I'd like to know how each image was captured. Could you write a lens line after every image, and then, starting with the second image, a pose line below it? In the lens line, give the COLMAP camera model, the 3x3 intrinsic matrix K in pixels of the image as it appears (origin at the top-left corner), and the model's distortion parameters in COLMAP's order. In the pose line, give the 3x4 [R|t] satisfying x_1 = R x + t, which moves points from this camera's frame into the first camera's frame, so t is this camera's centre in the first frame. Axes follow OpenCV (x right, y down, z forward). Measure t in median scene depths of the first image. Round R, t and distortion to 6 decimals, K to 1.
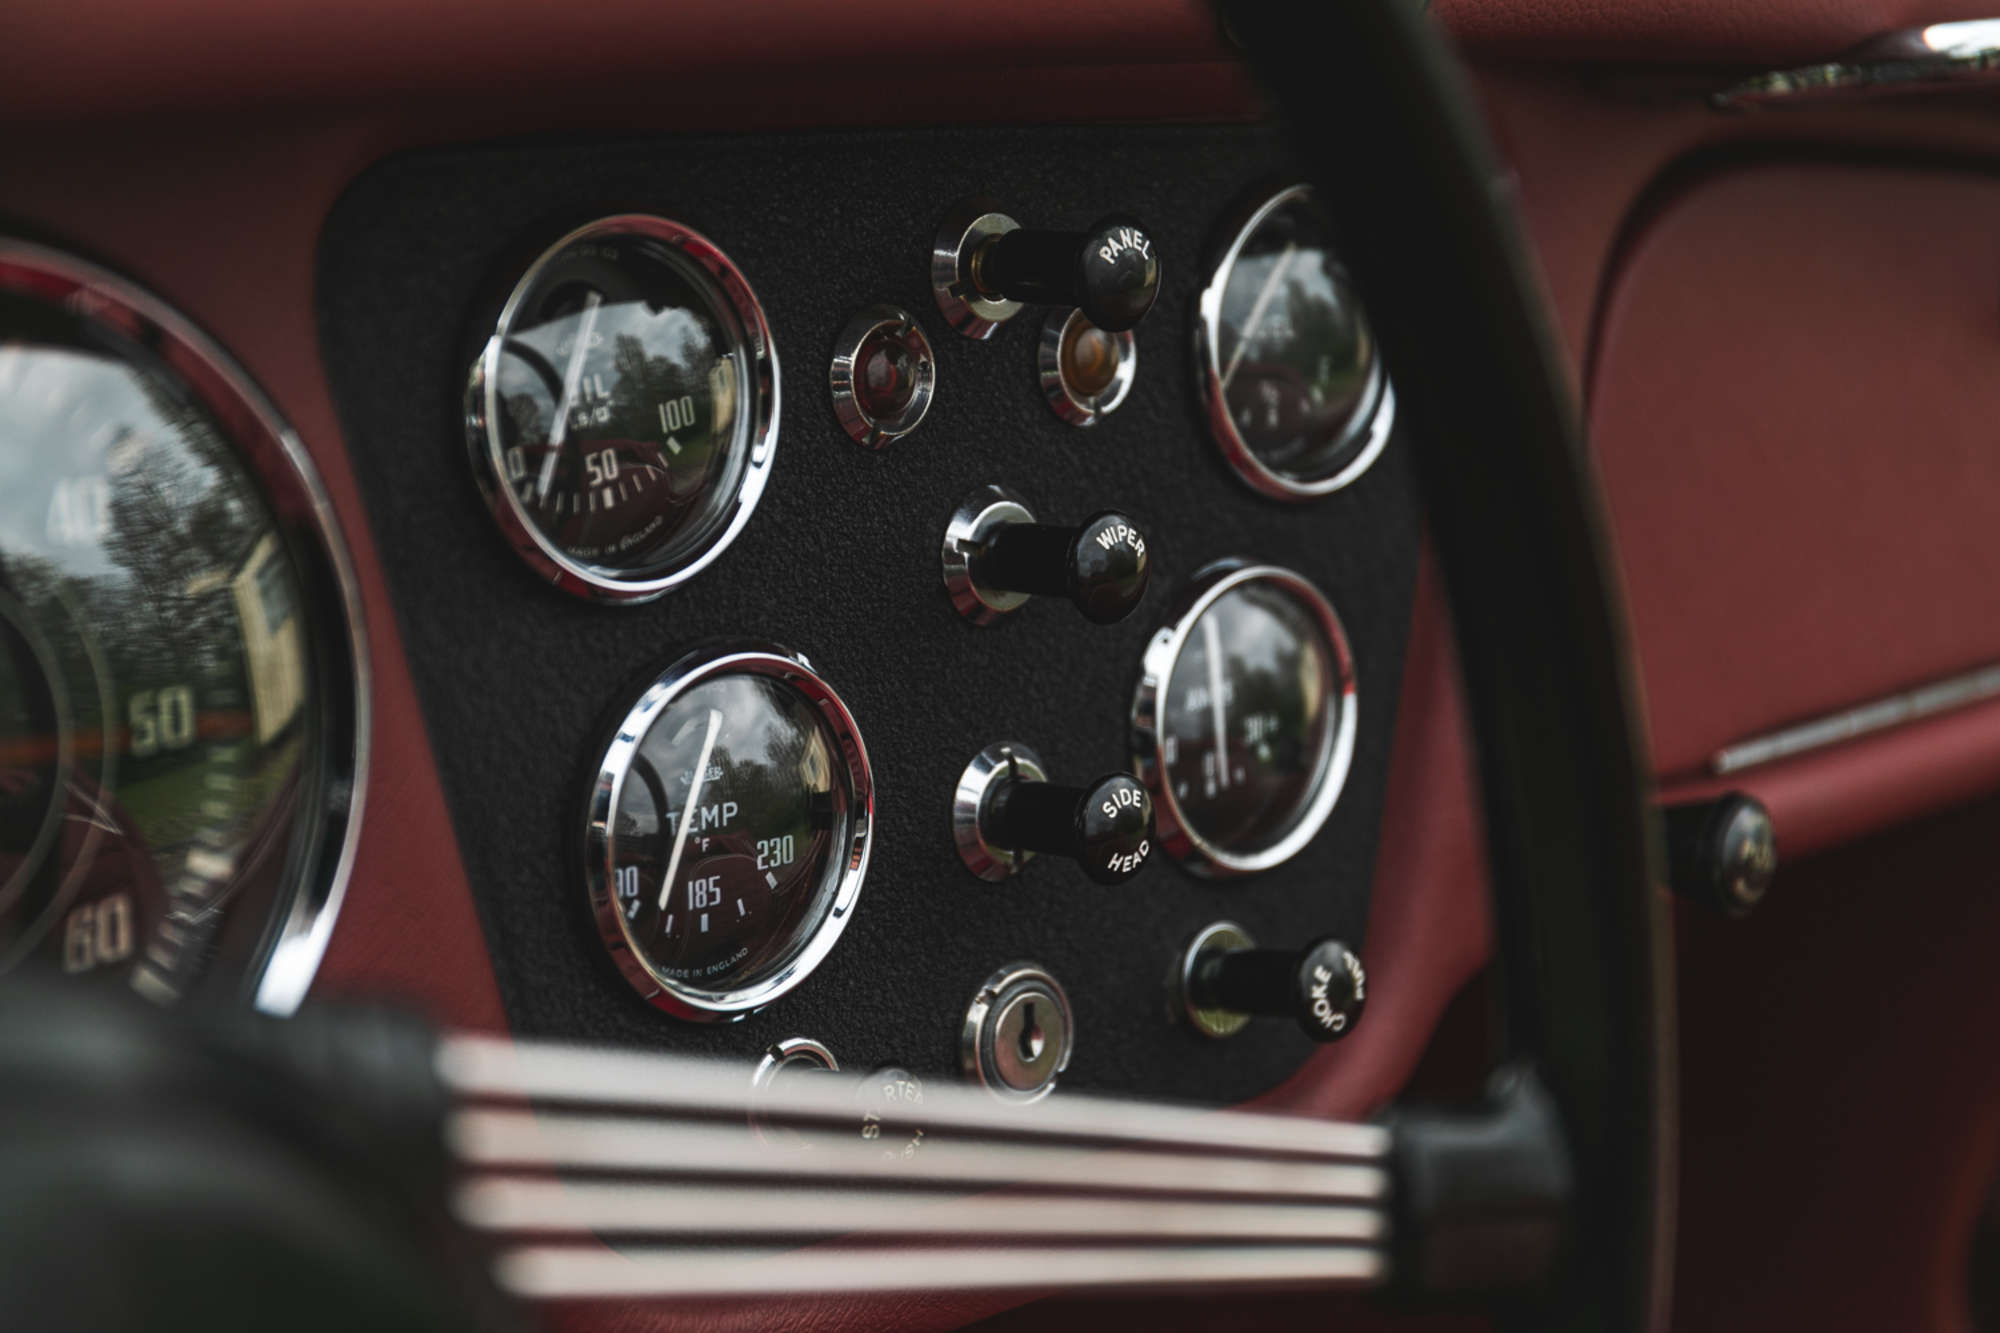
lens RADIAL K [[4006.8, 0, 990.4], [0, 4006.8, 661.8], [0, 0, 1]] dist [0.113073, 0.000000]
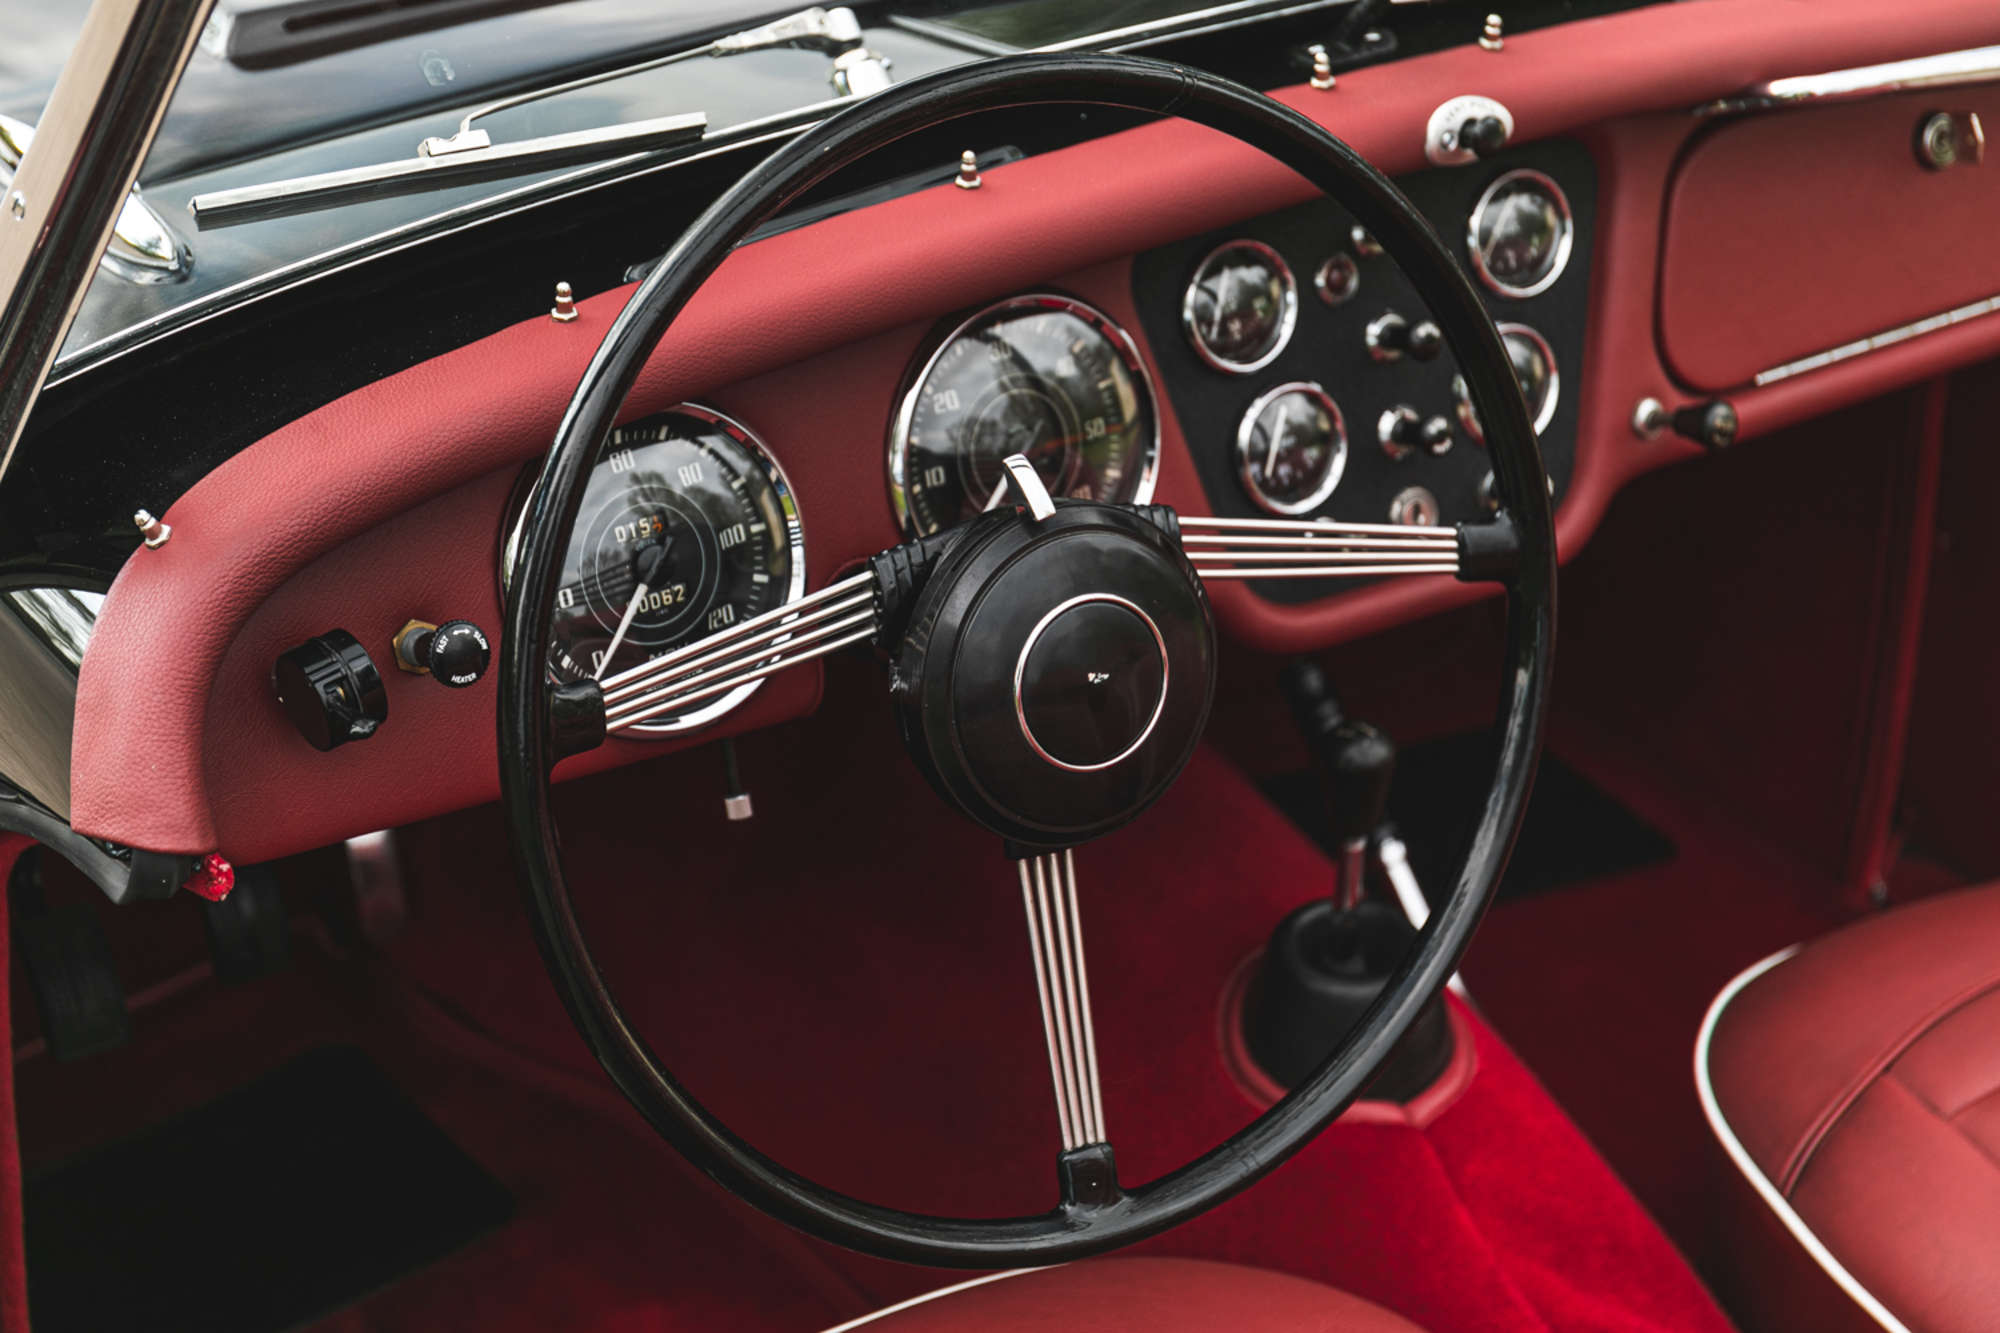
lens RADIAL K [[3842.2, 0, 997.8], [0, 3842.2, 668.5], [0, 0, 1]] dist [-0.086845, 0.000000]
pose [[0.975938, -0.054998, -0.211000, 0.299632], [0.078601, 0.991345, 0.105155, -0.105584], [0.203390, -0.119210, 0.971813, -1.707499]]
